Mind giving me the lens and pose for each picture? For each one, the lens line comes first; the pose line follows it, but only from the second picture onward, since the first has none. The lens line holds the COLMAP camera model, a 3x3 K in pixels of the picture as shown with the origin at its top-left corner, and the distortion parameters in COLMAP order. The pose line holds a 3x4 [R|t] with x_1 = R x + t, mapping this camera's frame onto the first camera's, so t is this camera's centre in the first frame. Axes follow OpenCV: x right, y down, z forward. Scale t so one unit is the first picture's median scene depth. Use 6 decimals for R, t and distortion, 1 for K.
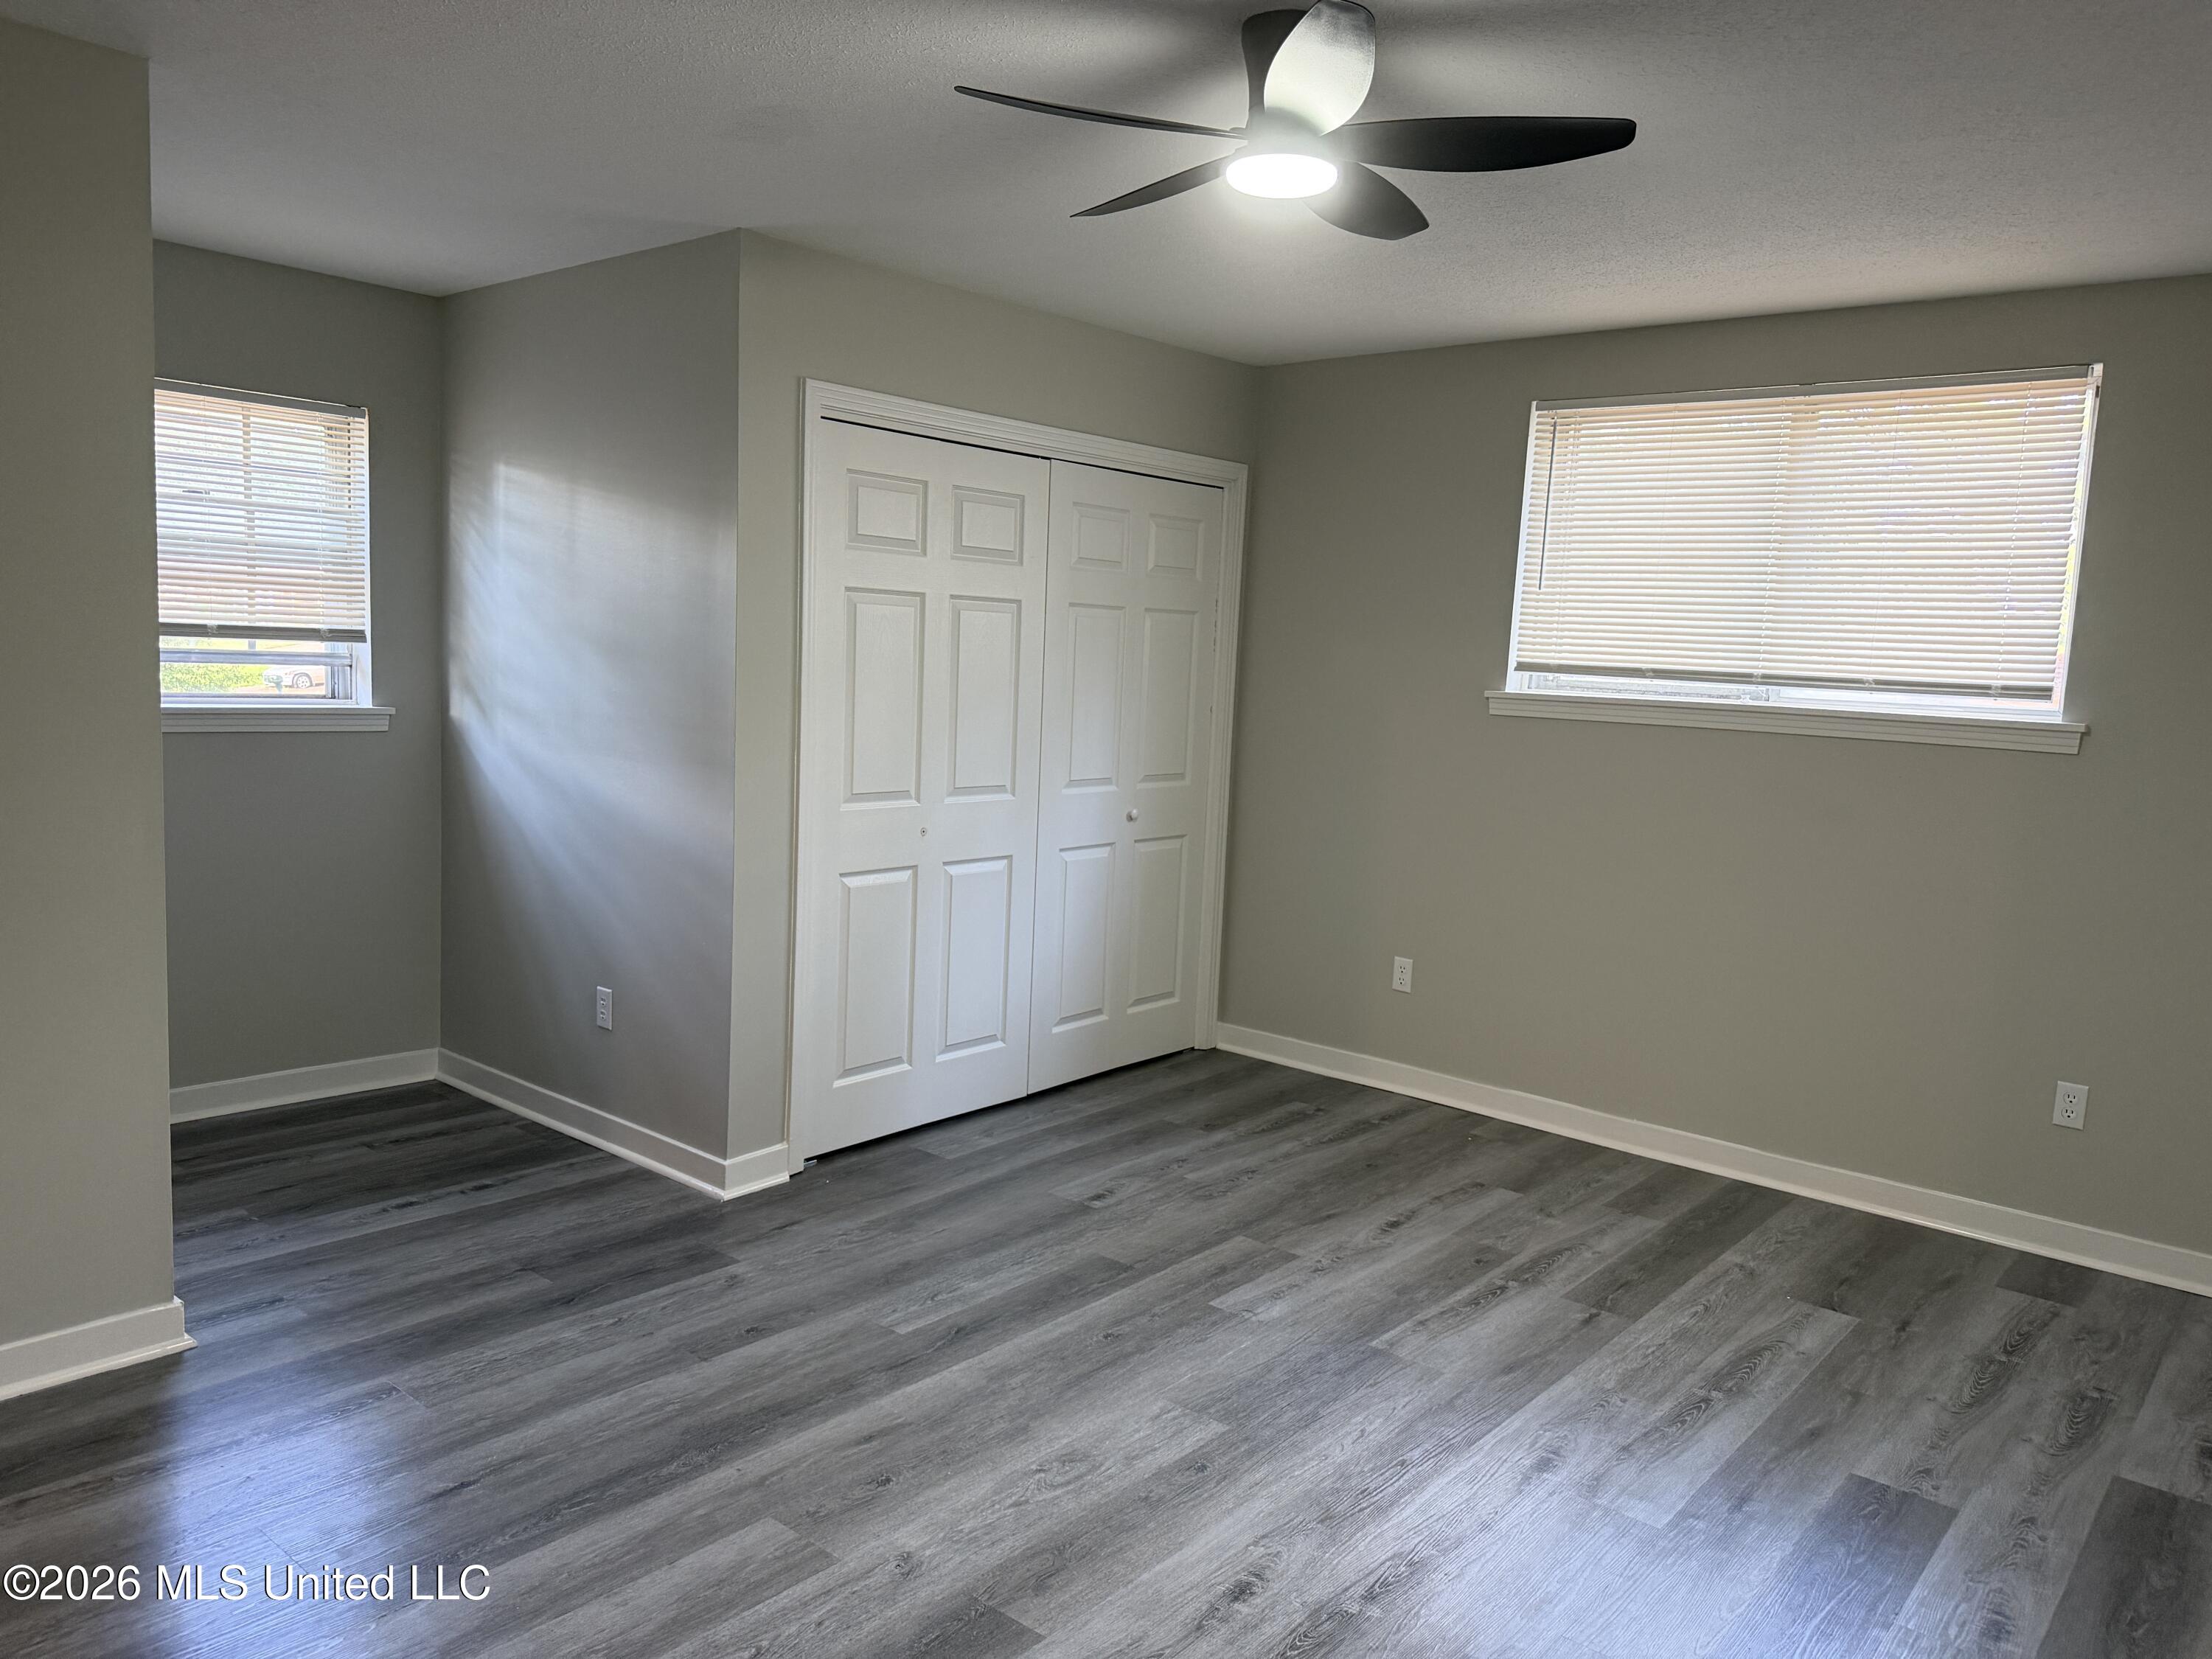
lens RADIAL K [[1582.7, 0, 1106.0], [0, 1582.7, 829.5], [0, 0, 1]] dist [-0.001192, 0.005868]
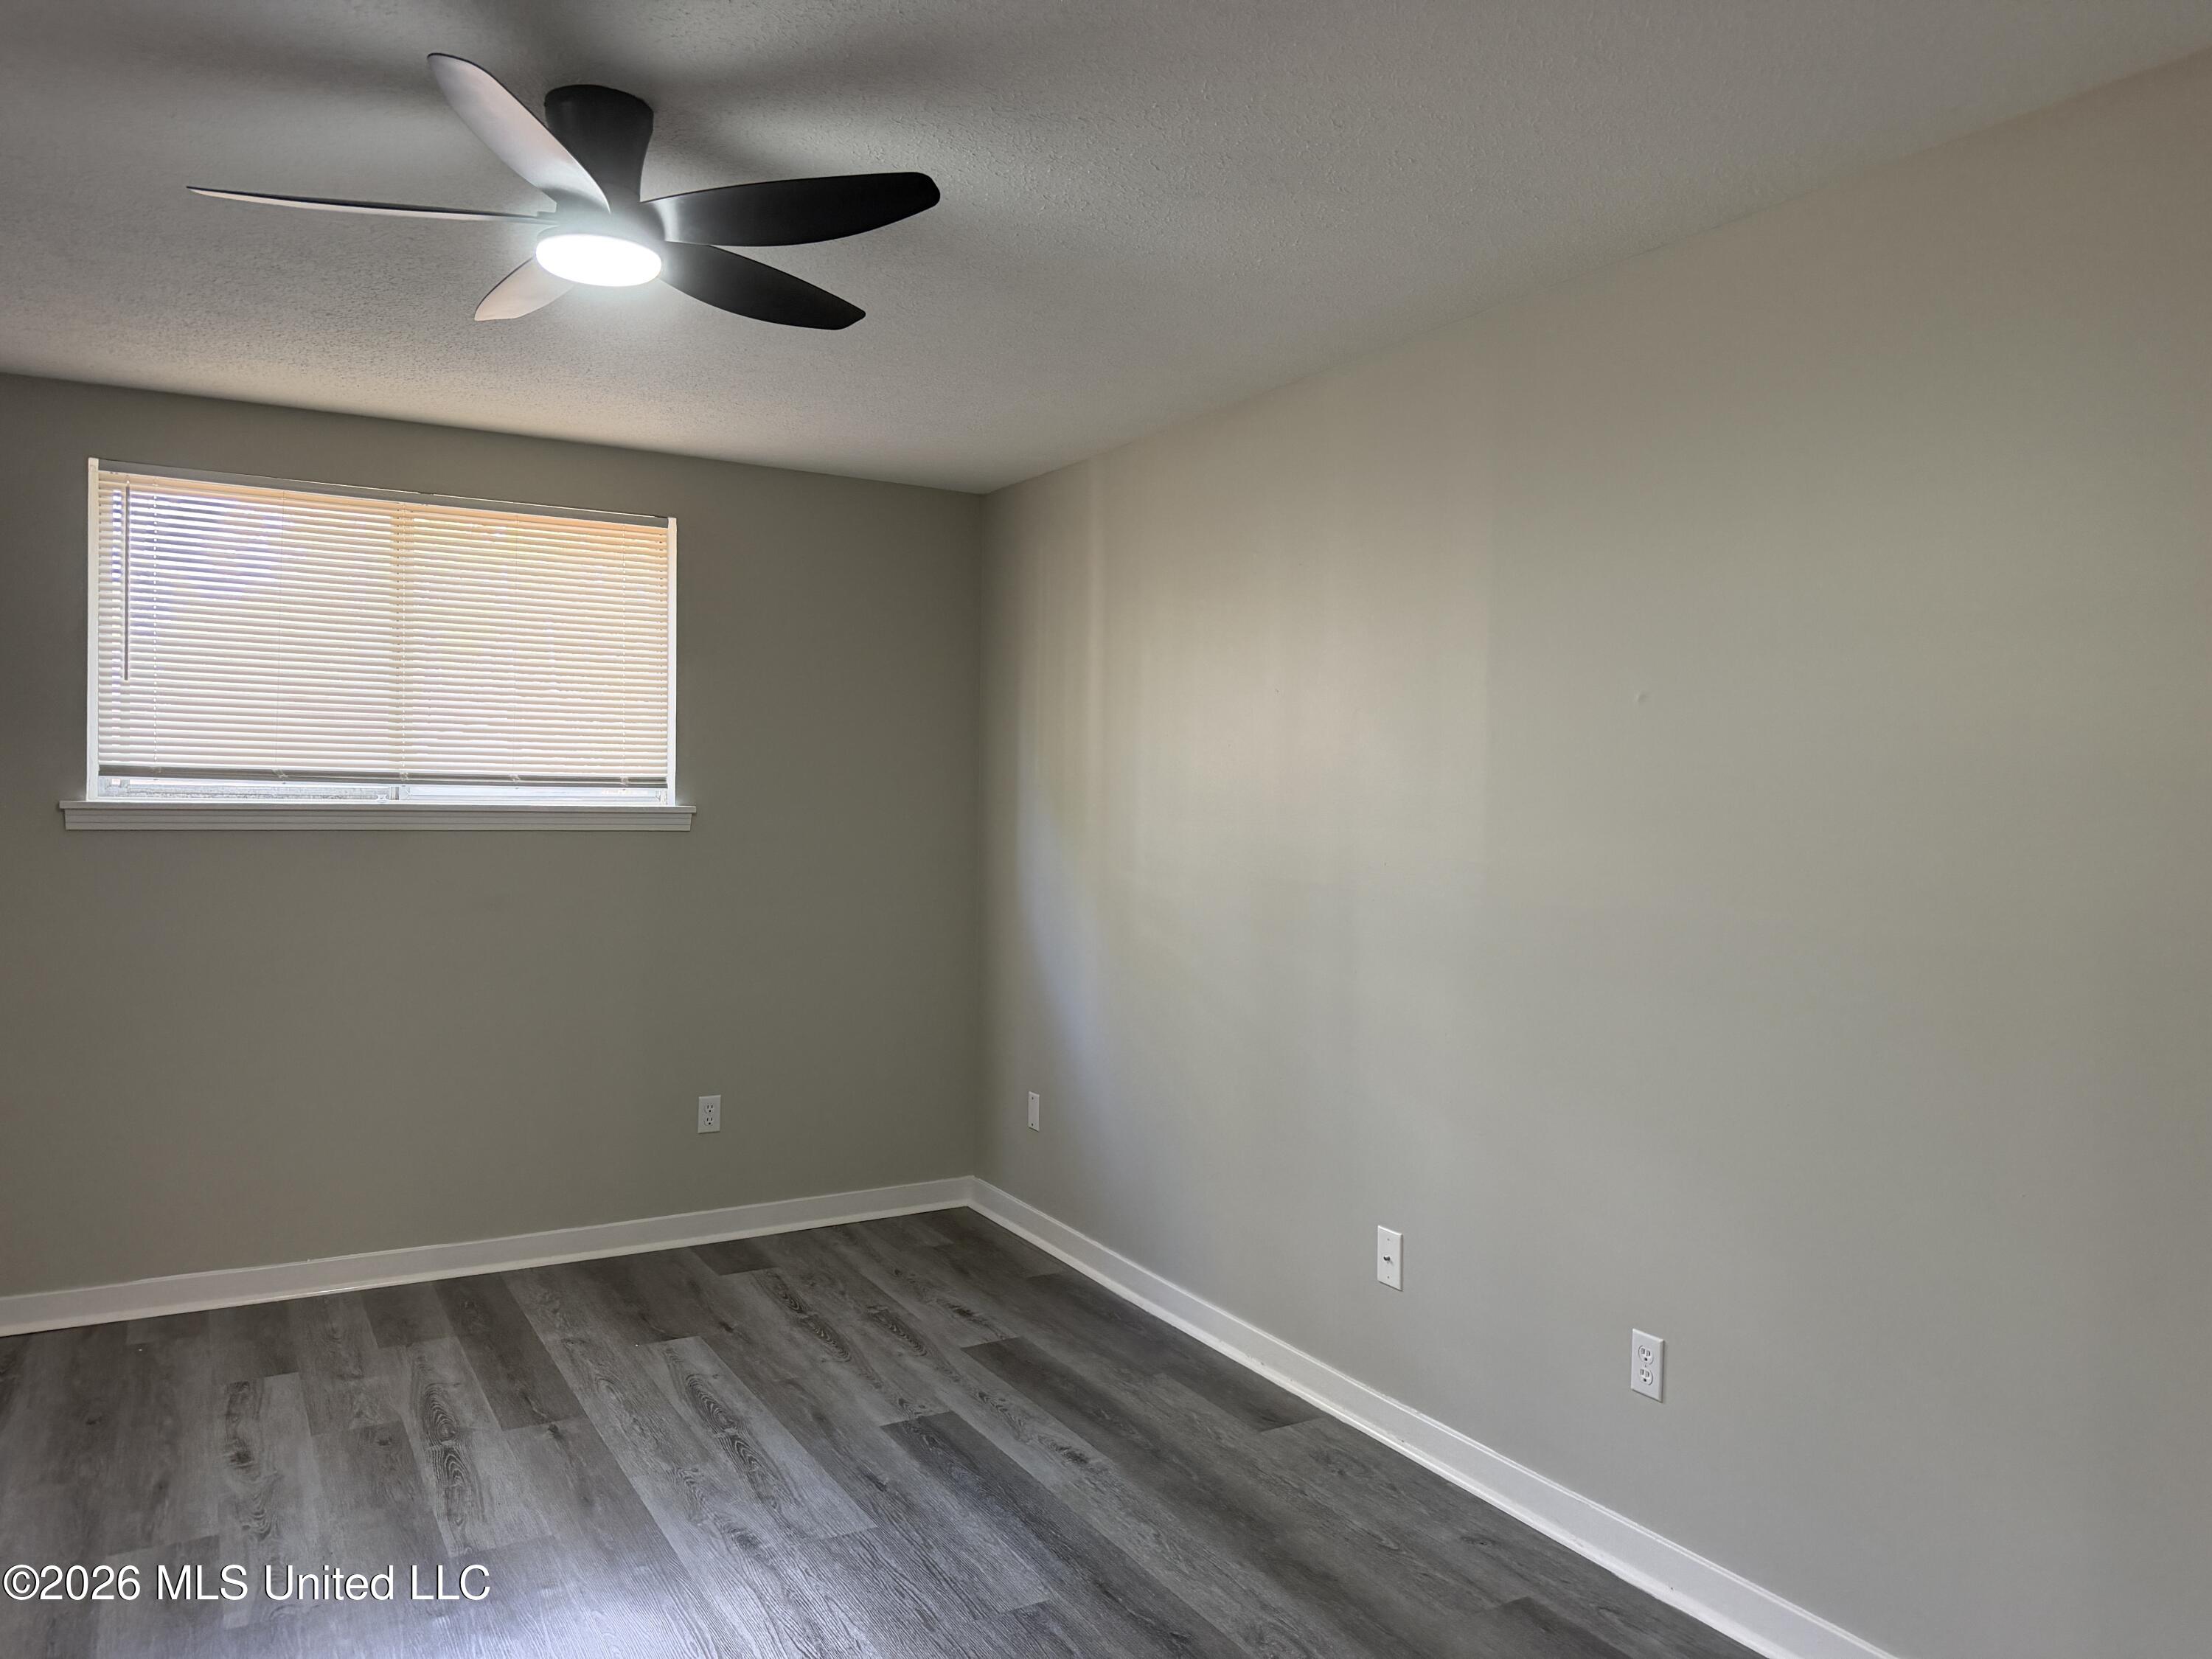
lens RADIAL K [[1573.9, 0, 1106.0], [0, 1573.9, 829.5], [0, 0, 1]] dist [0.048919, -0.000169]
pose [[0.339124, -0.064254, 0.938545, -0.427097], [0.105550, 0.993964, 0.029909, -0.050941], [-0.934802, 0.088921, 0.343859, 0.268894]]
